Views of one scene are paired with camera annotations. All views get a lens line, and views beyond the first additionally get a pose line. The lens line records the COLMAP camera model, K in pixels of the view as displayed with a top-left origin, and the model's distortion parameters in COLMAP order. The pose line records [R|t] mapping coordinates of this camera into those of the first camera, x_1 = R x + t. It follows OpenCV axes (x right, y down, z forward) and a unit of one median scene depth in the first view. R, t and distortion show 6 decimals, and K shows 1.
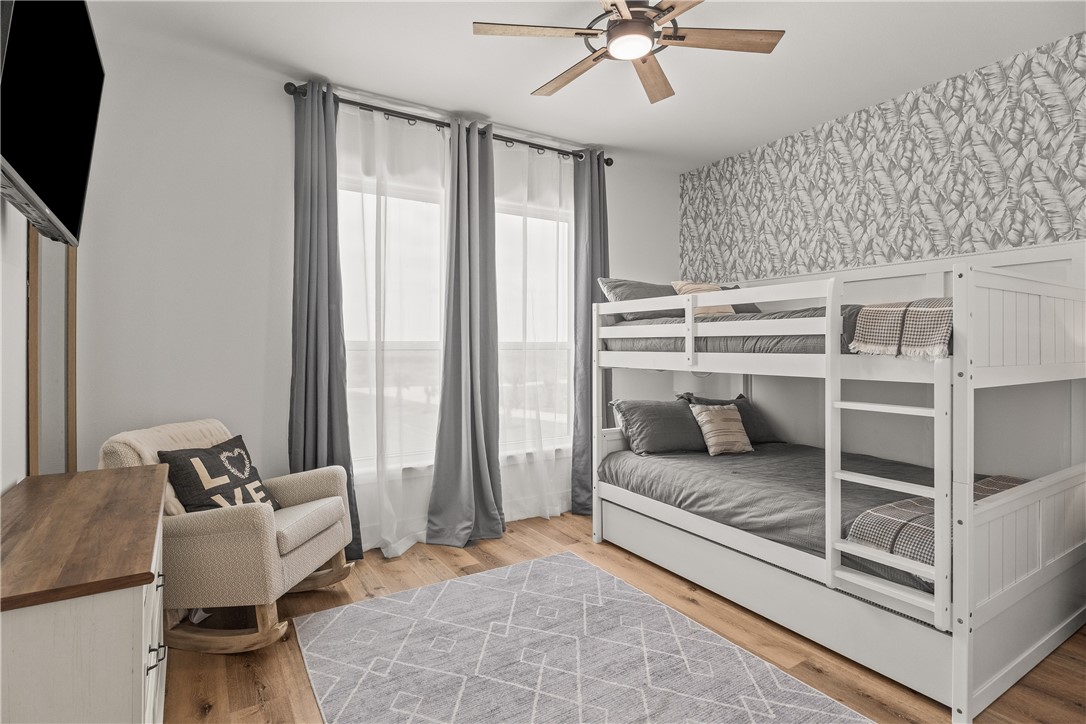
lens RADIAL K [[547.3, 0, 543.0], [0, 547.3, 362.0], [0, 0, 1]] dist [-0.002704, -0.000955]
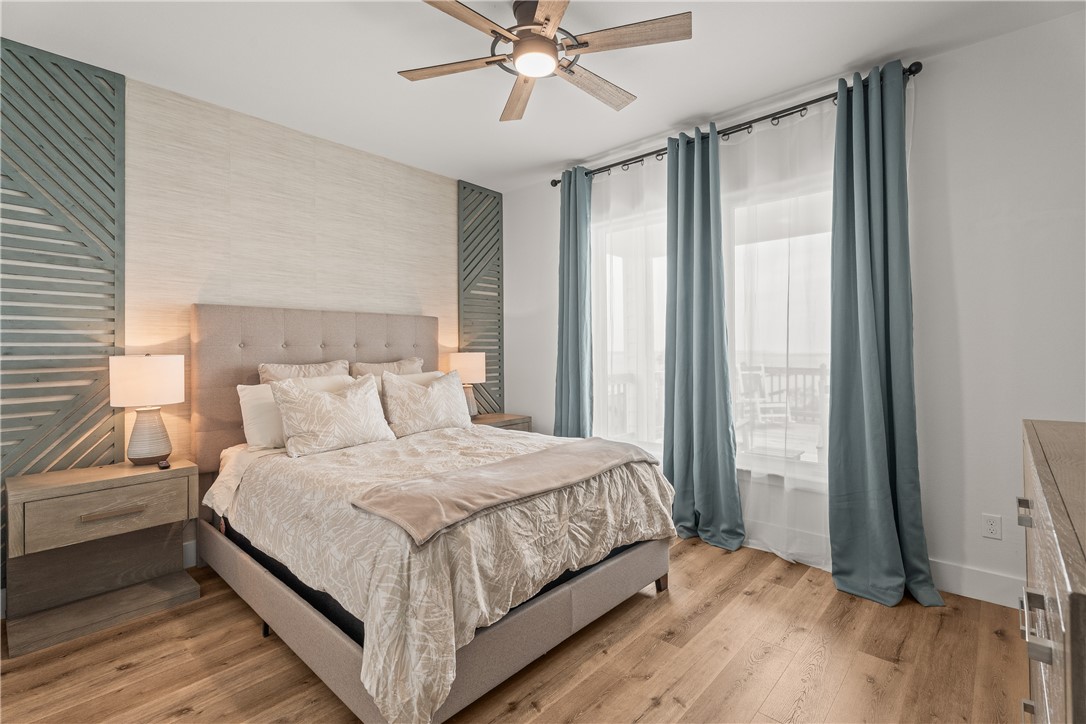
lens RADIAL K [[492.1, 0, 545.8], [0, 492.1, 365.8], [0, 0, 1]] dist [0.000089, -0.000095]
pose [[0.265083, 0.014210, -0.964121, 0.677481], [-0.018081, 0.999789, 0.009765, -0.004973], [0.964056, 0.014844, 0.265284, 0.487233]]
